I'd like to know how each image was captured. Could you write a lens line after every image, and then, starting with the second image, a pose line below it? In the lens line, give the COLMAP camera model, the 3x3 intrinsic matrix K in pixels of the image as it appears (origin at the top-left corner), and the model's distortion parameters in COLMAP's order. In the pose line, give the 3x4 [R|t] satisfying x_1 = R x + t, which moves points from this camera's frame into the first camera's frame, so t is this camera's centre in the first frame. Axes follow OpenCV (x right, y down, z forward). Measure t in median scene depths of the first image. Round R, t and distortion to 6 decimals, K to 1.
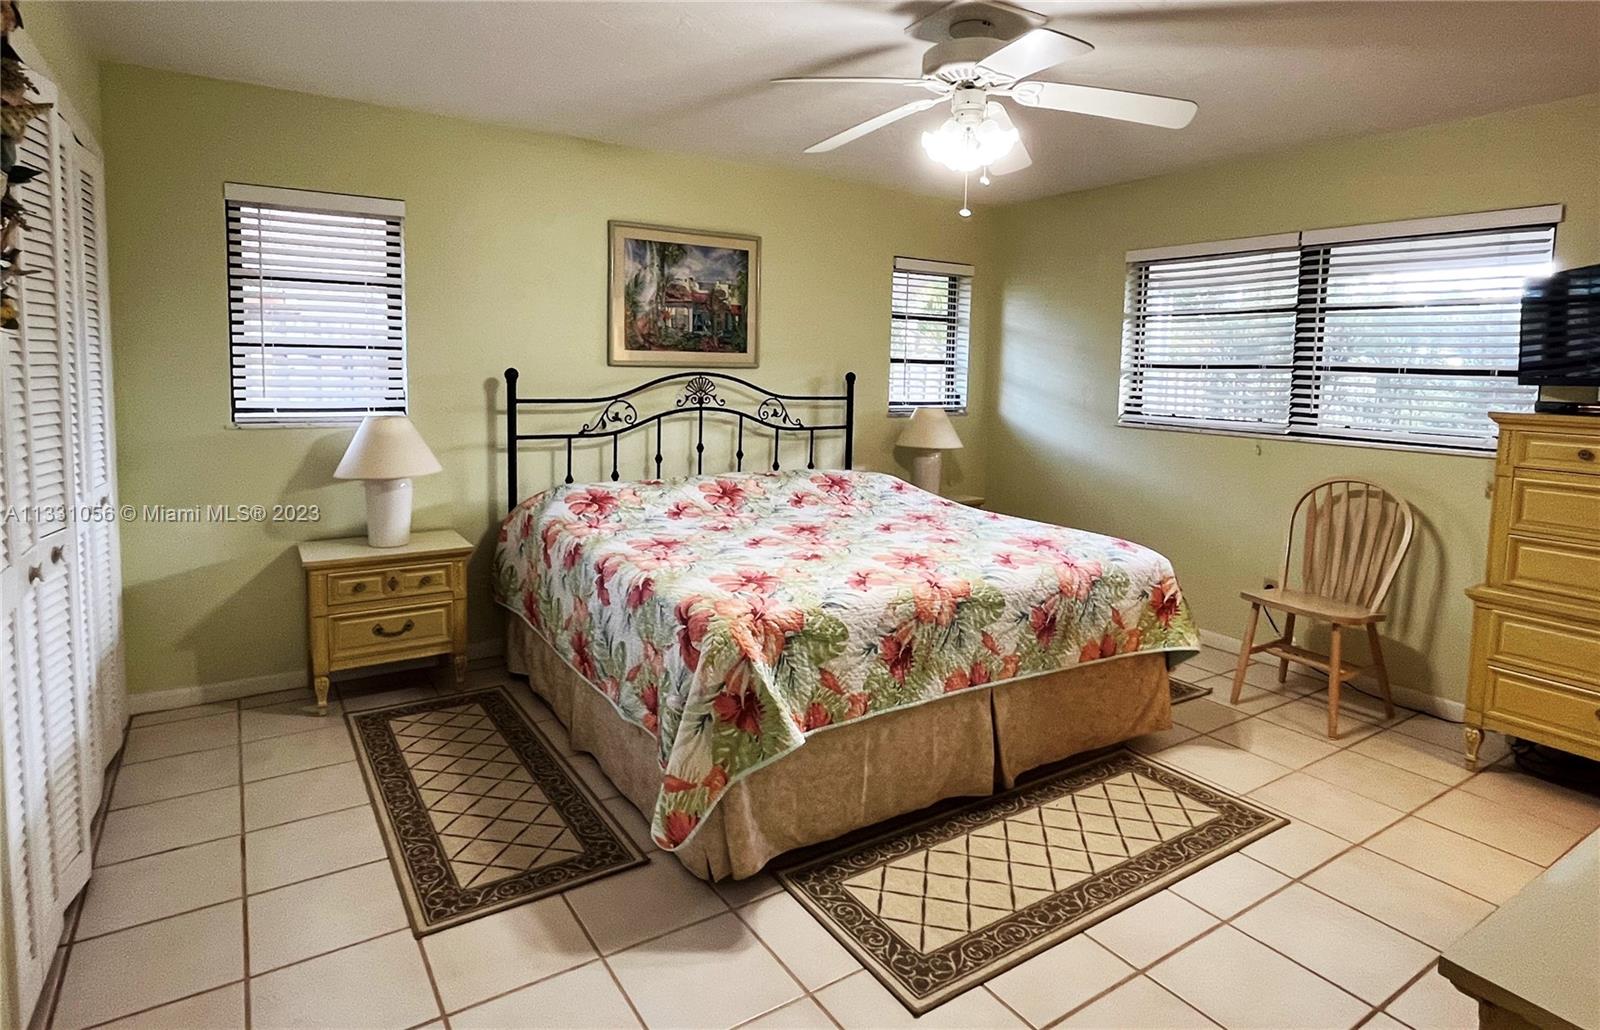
lens RADIAL K [[856.1, 0, 769.7], [0, 856.1, 435.3], [0, 0, 1]] dist [-0.006438, -0.000788]
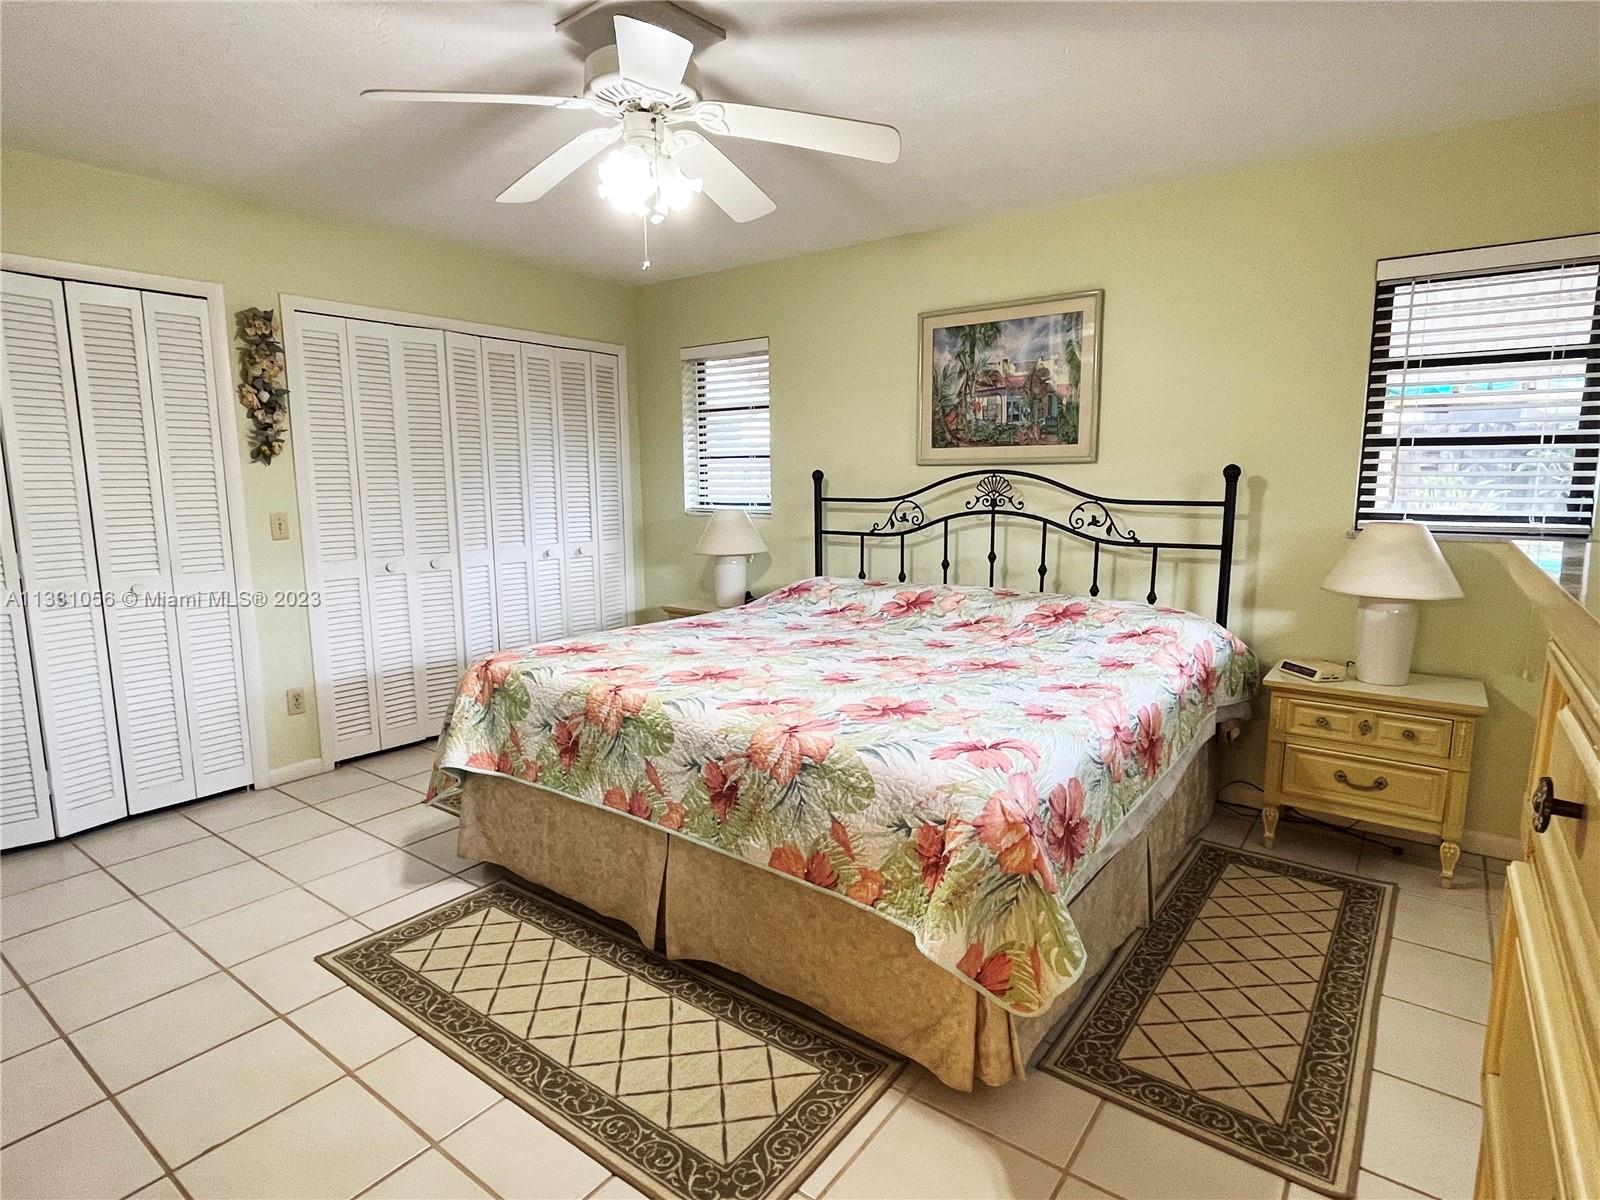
lens RADIAL K [[849.2, 0, 801.3], [0, 849.2, 602.7], [0, 0, 1]] dist [-0.004392, -0.000582]
pose [[0.361802, 0.117277, -0.924849, 0.825716], [-0.062112, 0.992884, 0.101606, -0.018937], [0.930184, 0.020683, 0.366512, 0.633559]]
